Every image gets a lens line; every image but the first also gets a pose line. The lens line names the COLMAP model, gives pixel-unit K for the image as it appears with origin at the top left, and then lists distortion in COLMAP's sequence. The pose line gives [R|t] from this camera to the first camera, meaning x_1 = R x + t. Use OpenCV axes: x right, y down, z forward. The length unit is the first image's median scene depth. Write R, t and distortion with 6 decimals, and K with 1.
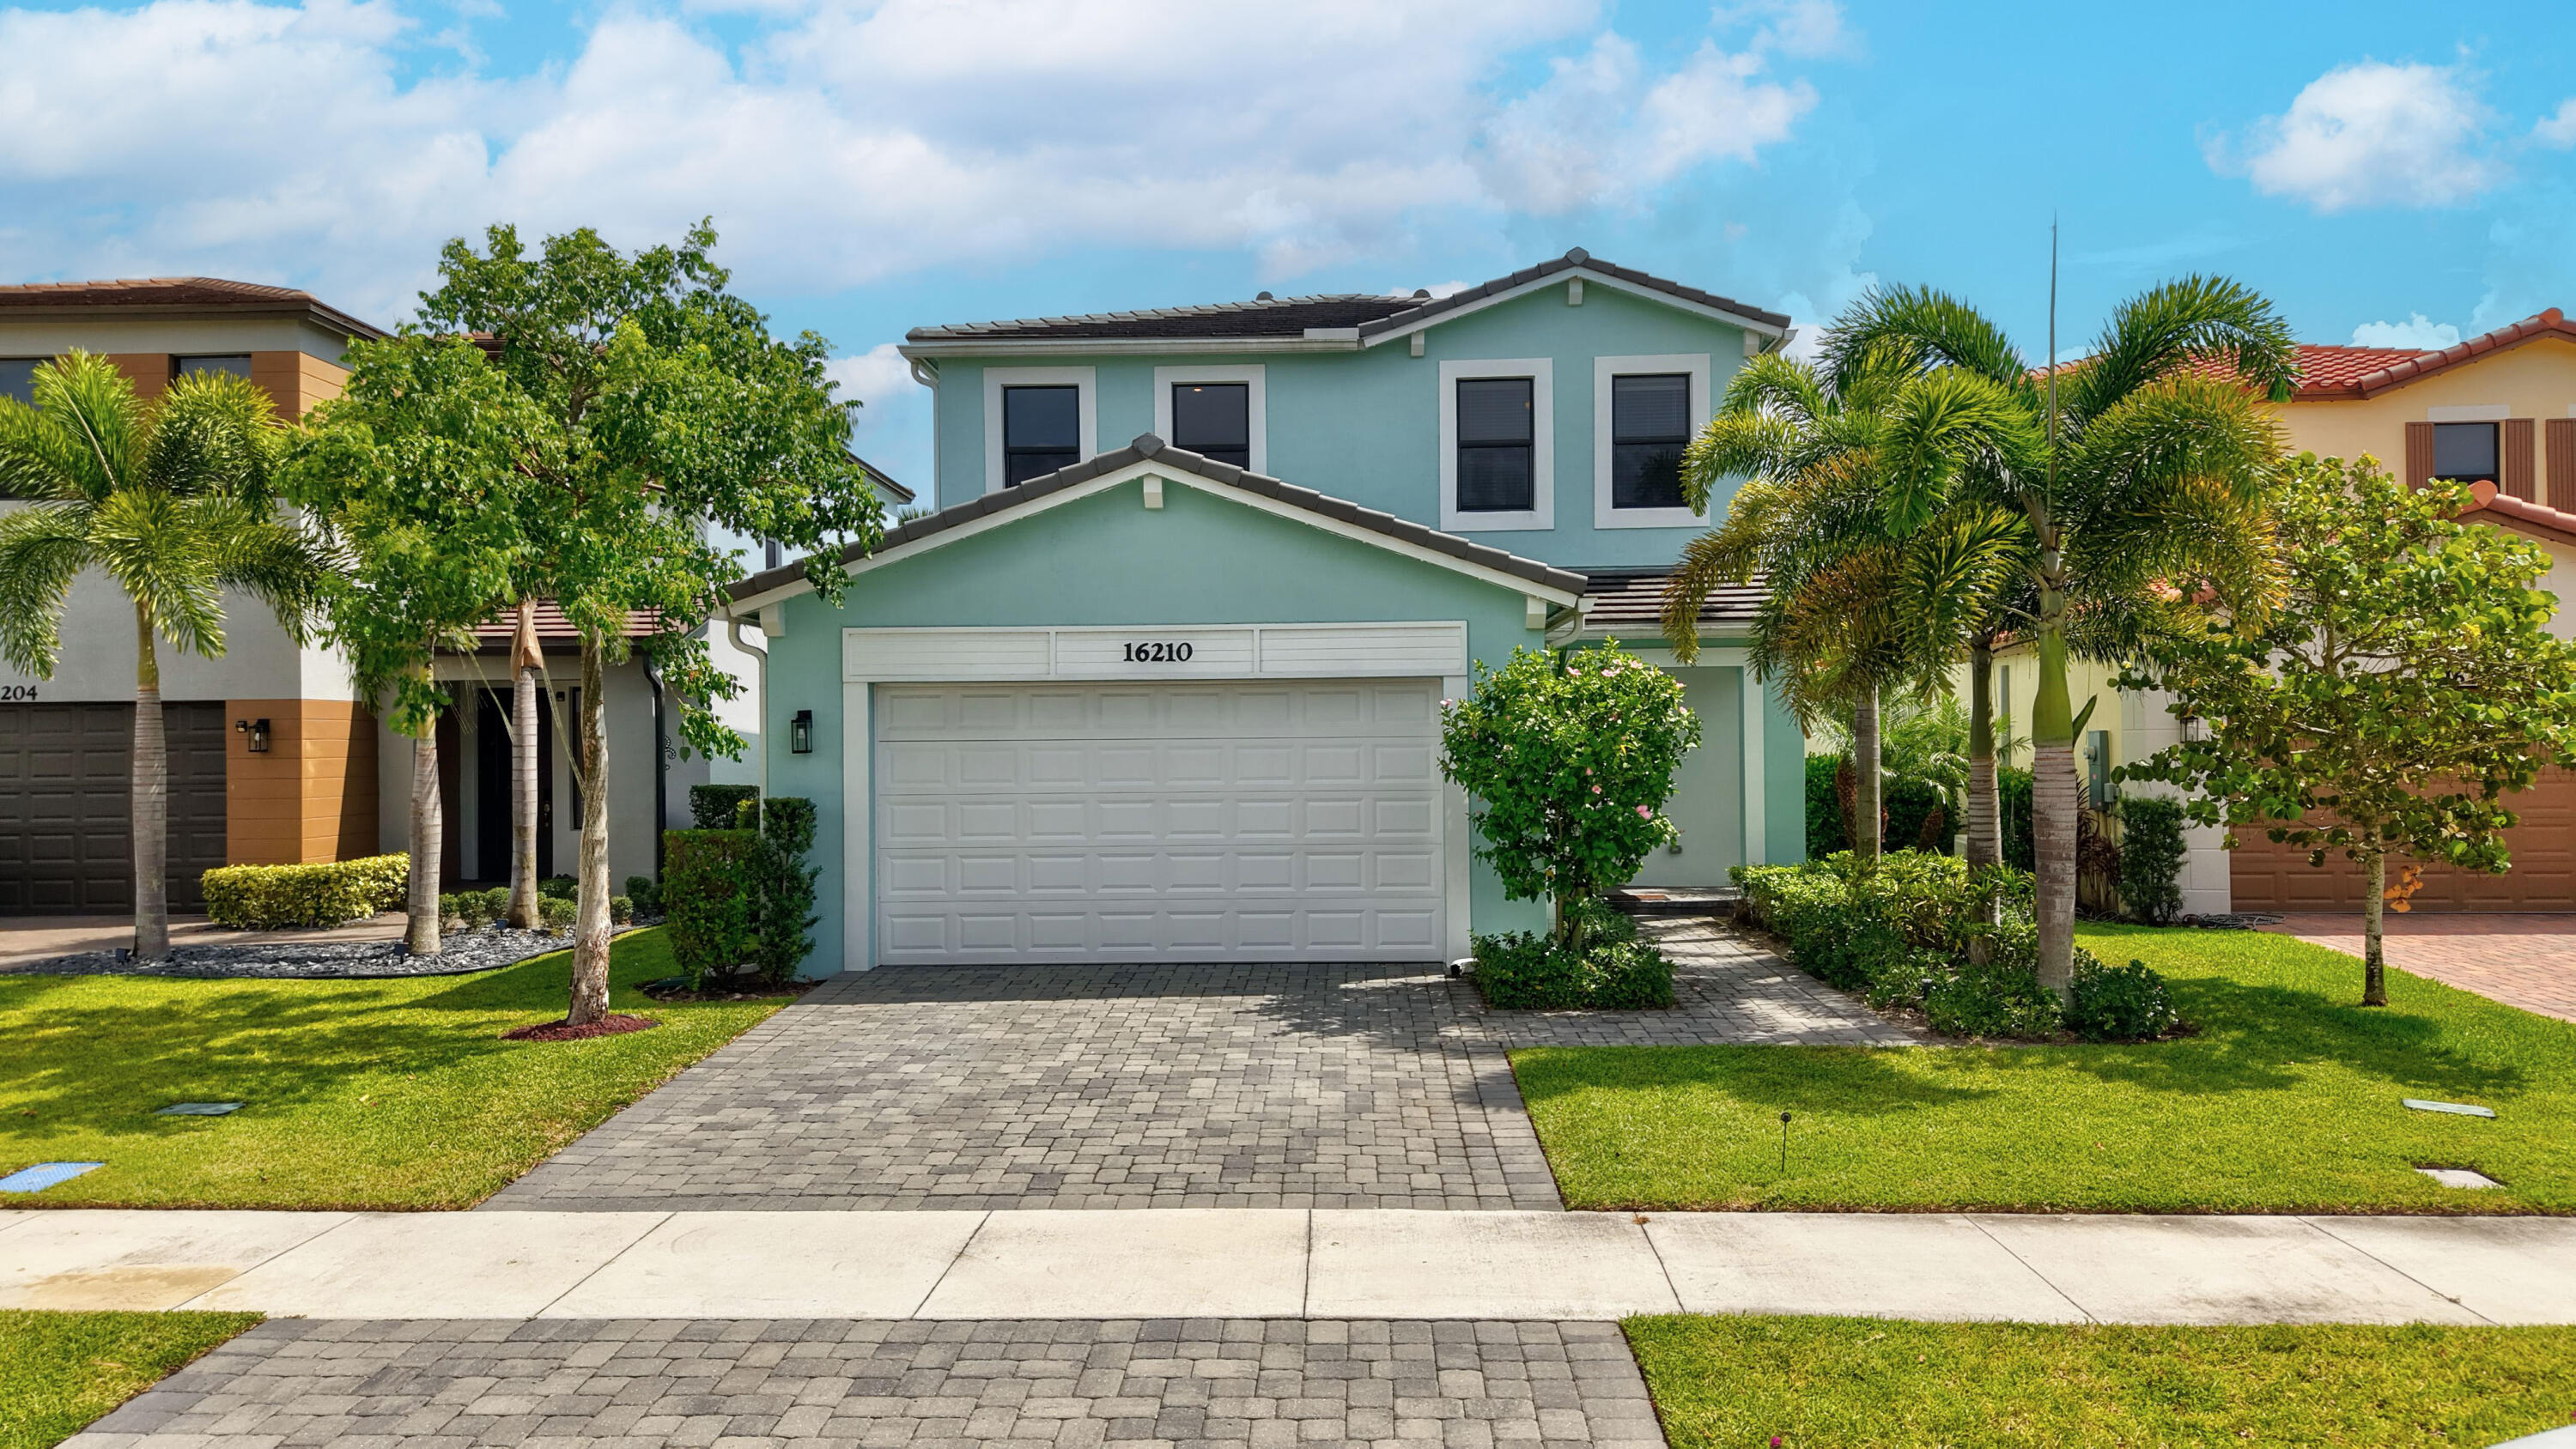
lens RADIAL K [[1719.1, 0, 1292.4], [0, 1719.1, 733.7], [0, 0, 1]] dist [0.035265, -0.042028]
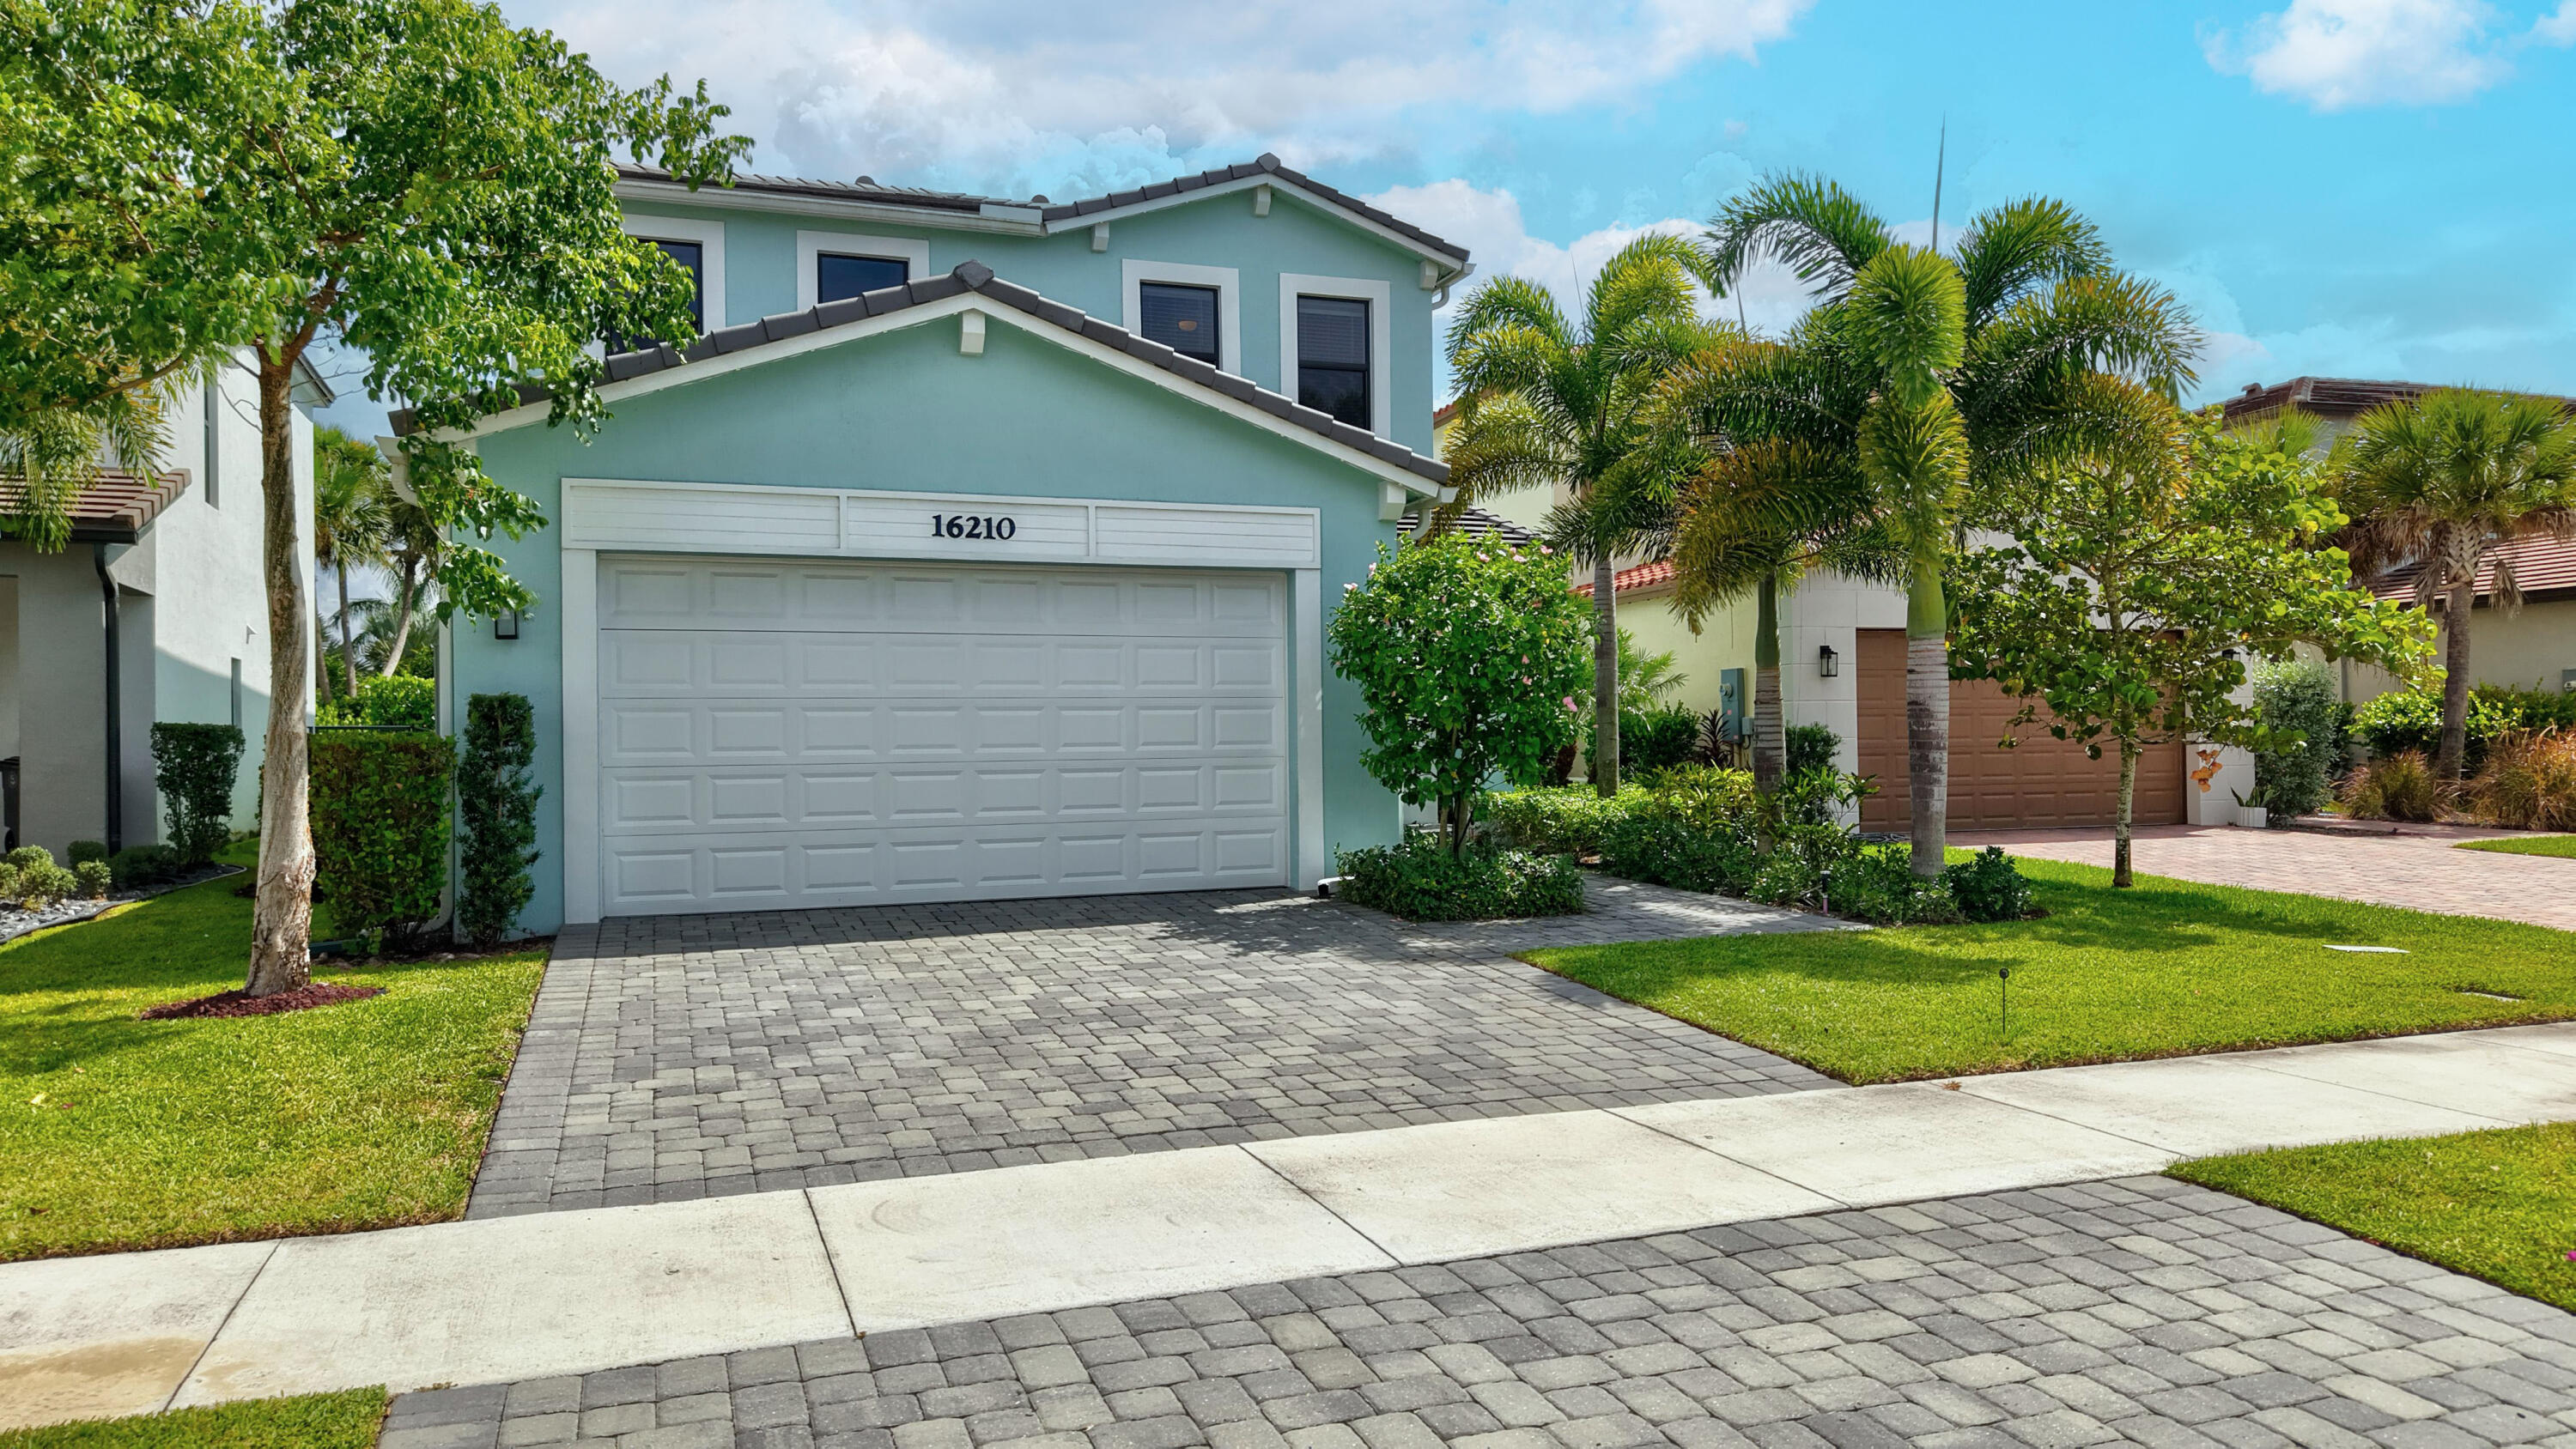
lens RADIAL K [[1719.1, 0, 1292.4], [0, 1719.1, 733.7], [0, 0, 1]] dist [0.035265, -0.042028]
pose [[0.925862, -0.000198, 0.377862, -0.438841], [0.002219, 0.999985, -0.004915, 0.100351], [-0.377856, 0.005389, 0.925849, 0.292233]]
